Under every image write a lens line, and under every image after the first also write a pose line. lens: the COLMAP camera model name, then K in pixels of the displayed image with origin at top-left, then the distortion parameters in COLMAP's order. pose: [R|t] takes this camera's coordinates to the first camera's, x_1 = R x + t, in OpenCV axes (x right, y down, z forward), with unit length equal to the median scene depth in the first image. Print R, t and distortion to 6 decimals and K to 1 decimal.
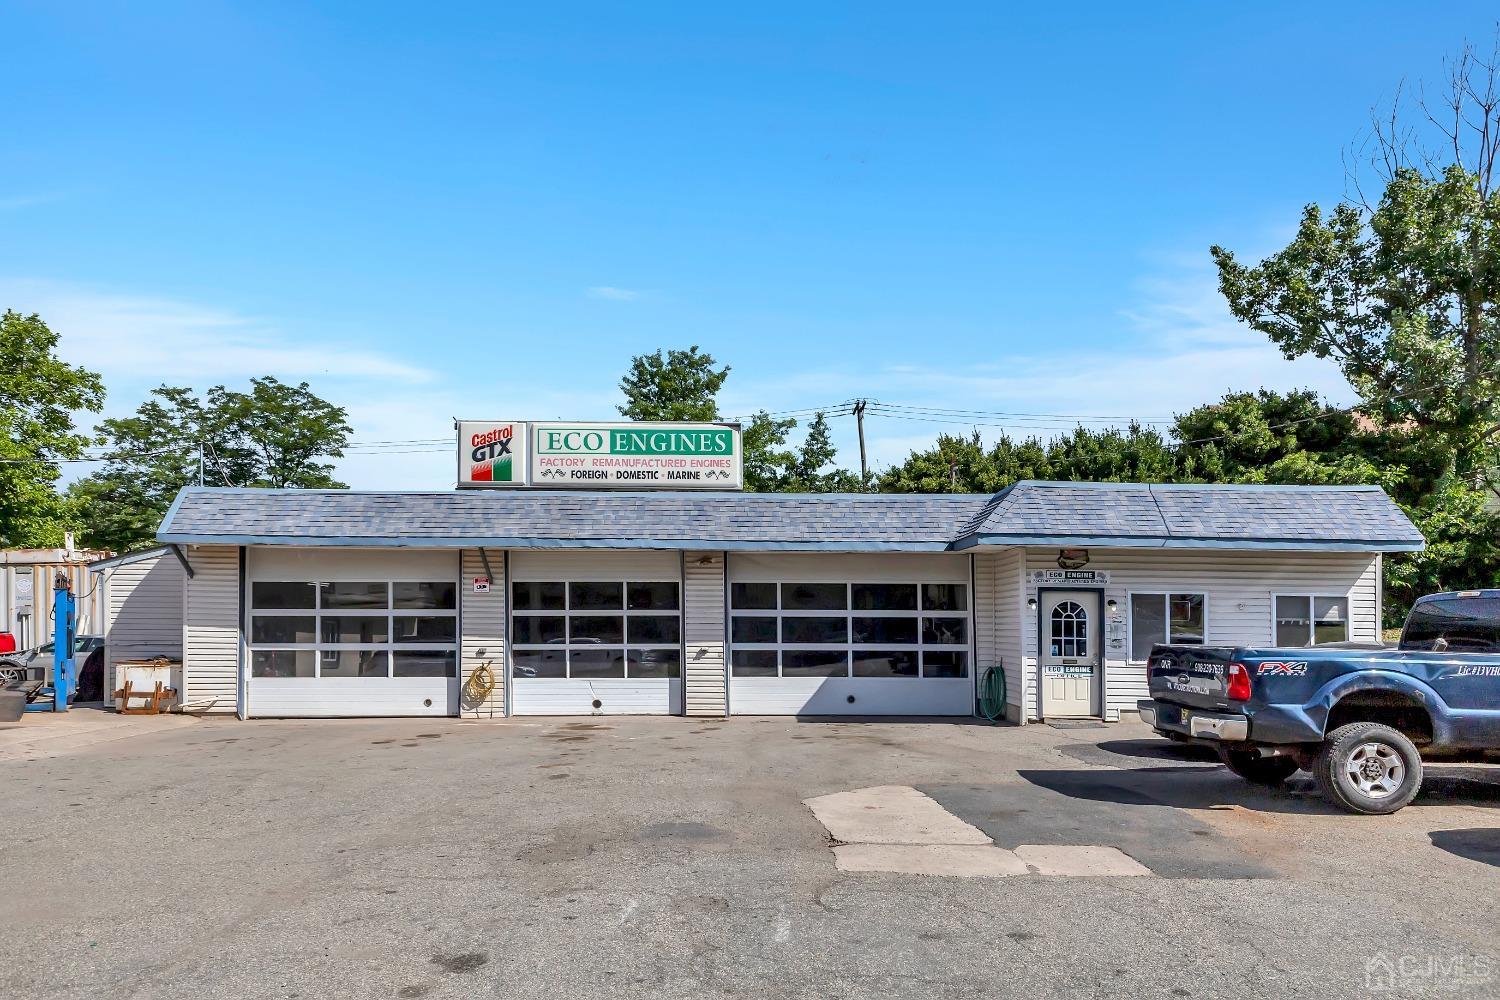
lens RADIAL K [[955.1, 0, 750.0], [0, 955.1, 500.0], [0, 0, 1]] dist [-0.000242, 0.000798]
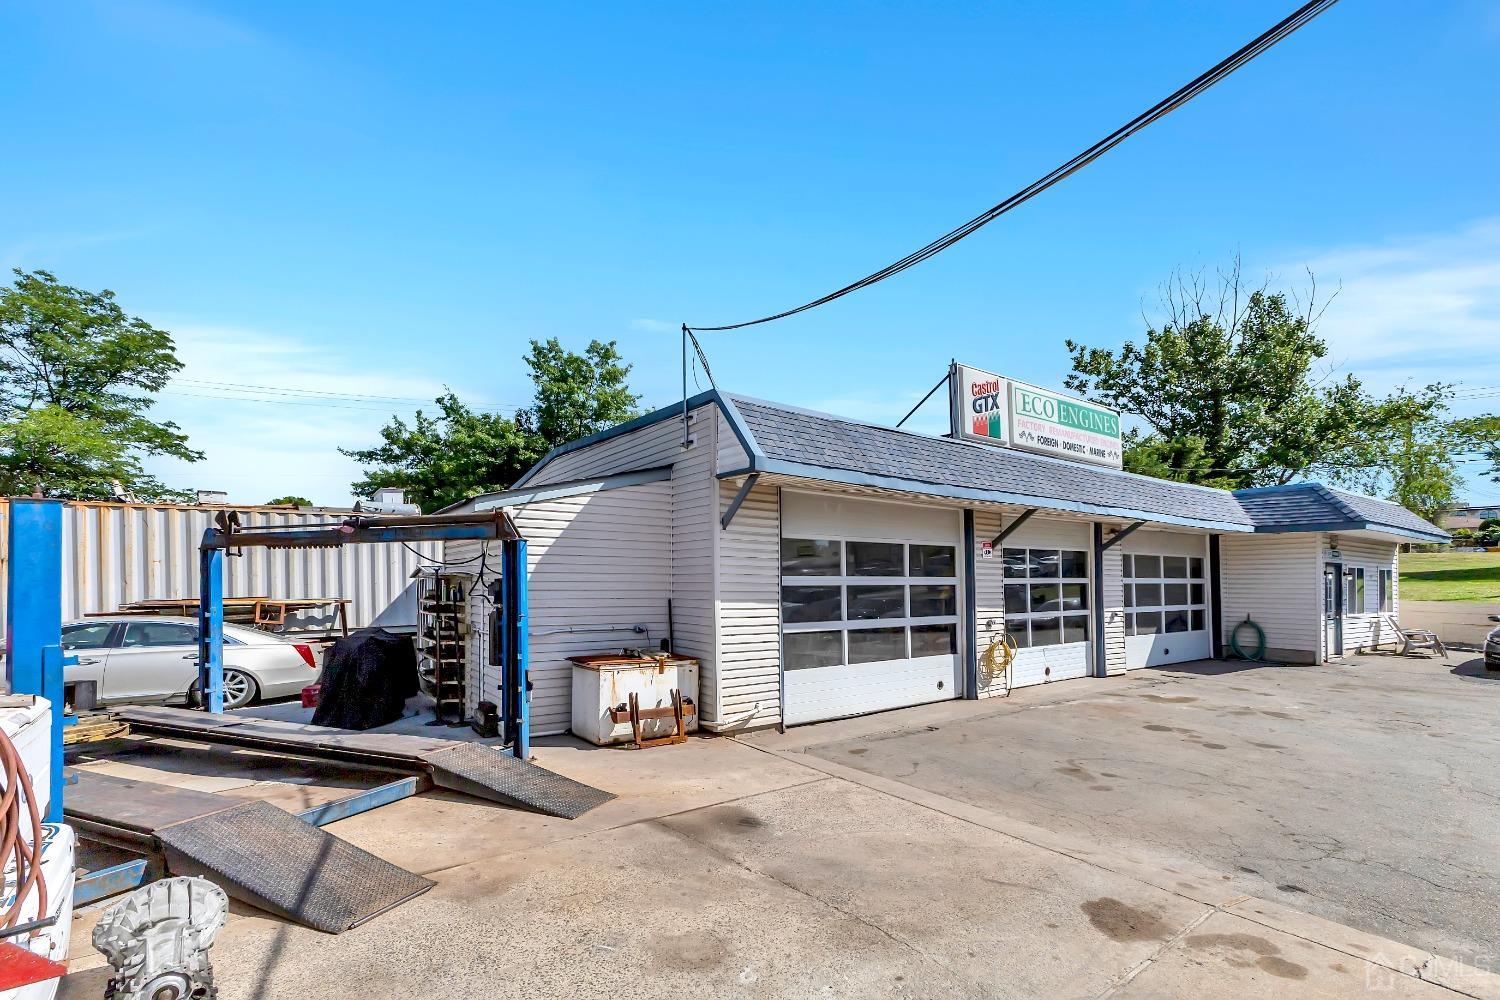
lens RADIAL K [[673.6, 0, 744.4], [0, 673.6, 511.0], [0, 0, 1]] dist [0.000085, -0.000213]
pose [[0.828496, 0.055424, 0.557245, -0.817404], [-0.063936, 0.997945, -0.004197, 0.068762], [-0.556333, -0.032151, 0.830337, 0.591223]]
